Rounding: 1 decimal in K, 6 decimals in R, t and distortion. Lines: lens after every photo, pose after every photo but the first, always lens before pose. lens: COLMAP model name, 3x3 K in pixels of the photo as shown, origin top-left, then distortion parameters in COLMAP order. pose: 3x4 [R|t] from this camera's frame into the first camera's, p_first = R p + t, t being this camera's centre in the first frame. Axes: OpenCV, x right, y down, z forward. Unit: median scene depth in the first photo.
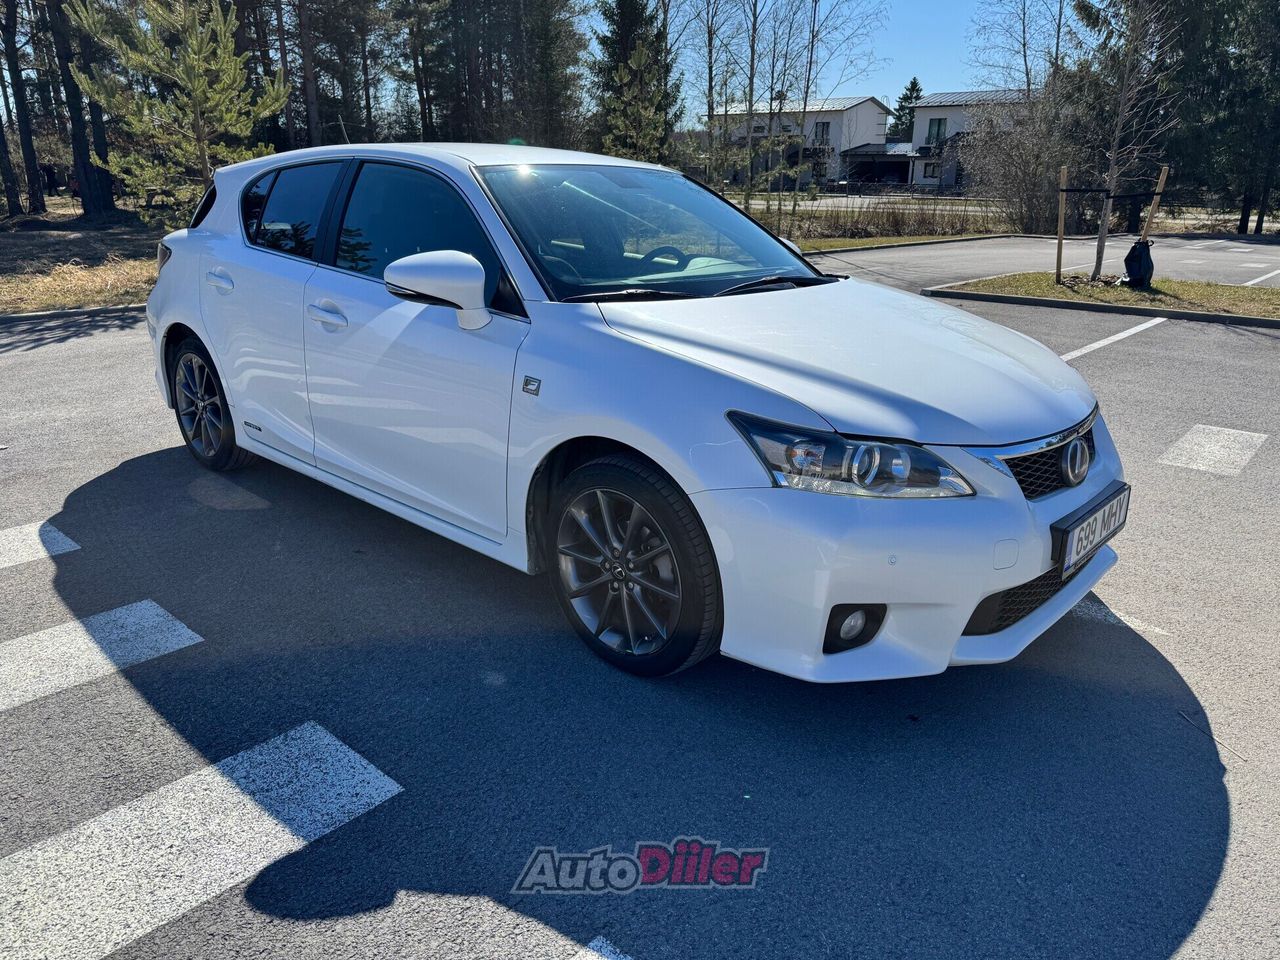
lens RADIAL K [[895.9, 0, 640.0], [0, 895.9, 480.0], [0, 0, 1]] dist [0.061612, -0.086245]
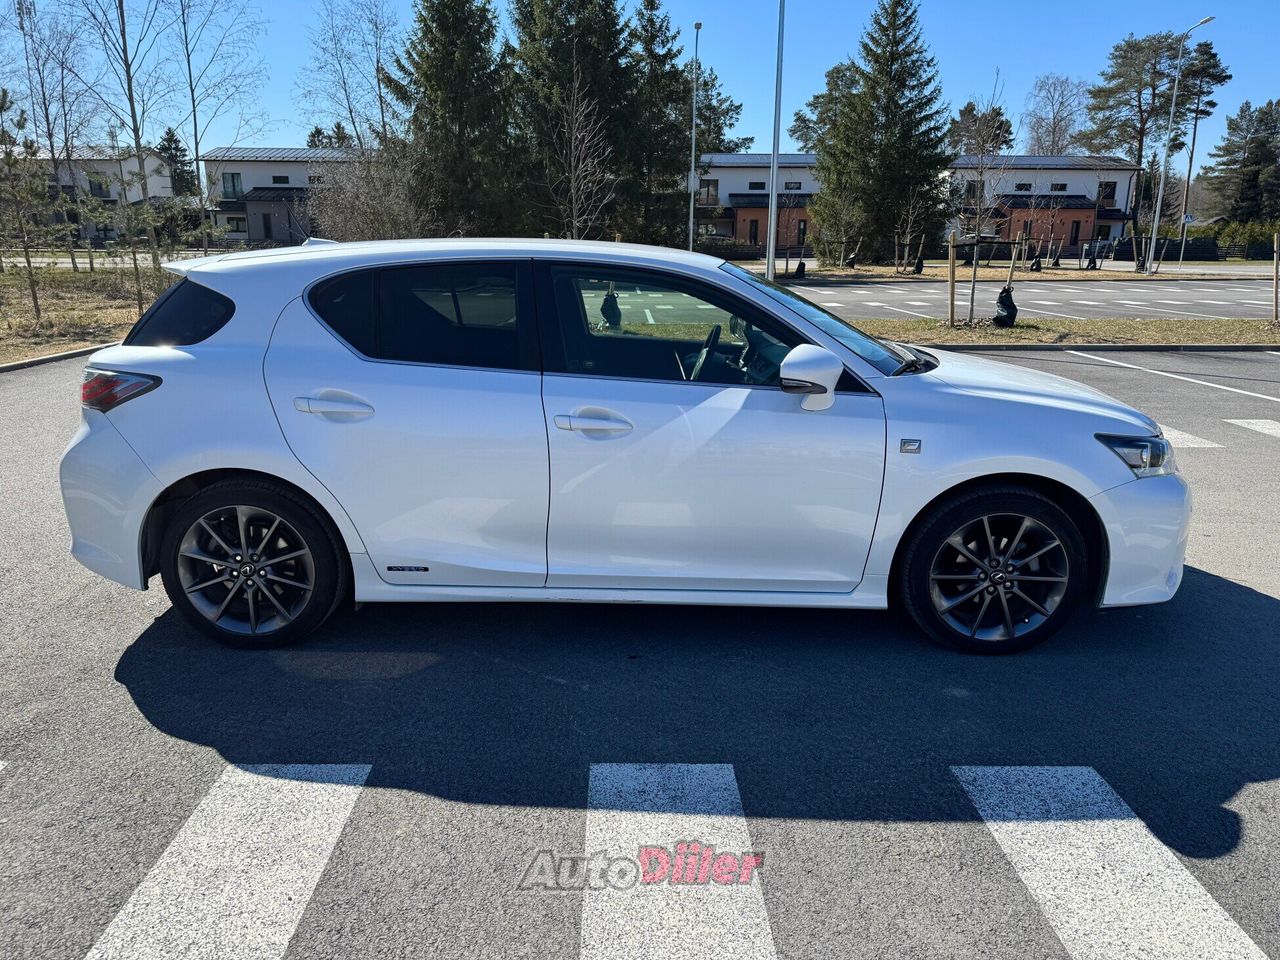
lens RADIAL K [[911.1, 0, 631.9], [0, 911.1, 479.8], [0, 0, 1]] dist [0.016850, -0.021850]
pose [[0.736247, -0.178401, 0.652774, -1.194889], [0.214323, 0.976440, 0.025129, -0.171575], [-0.641877, 0.121403, 0.757136, 0.326640]]
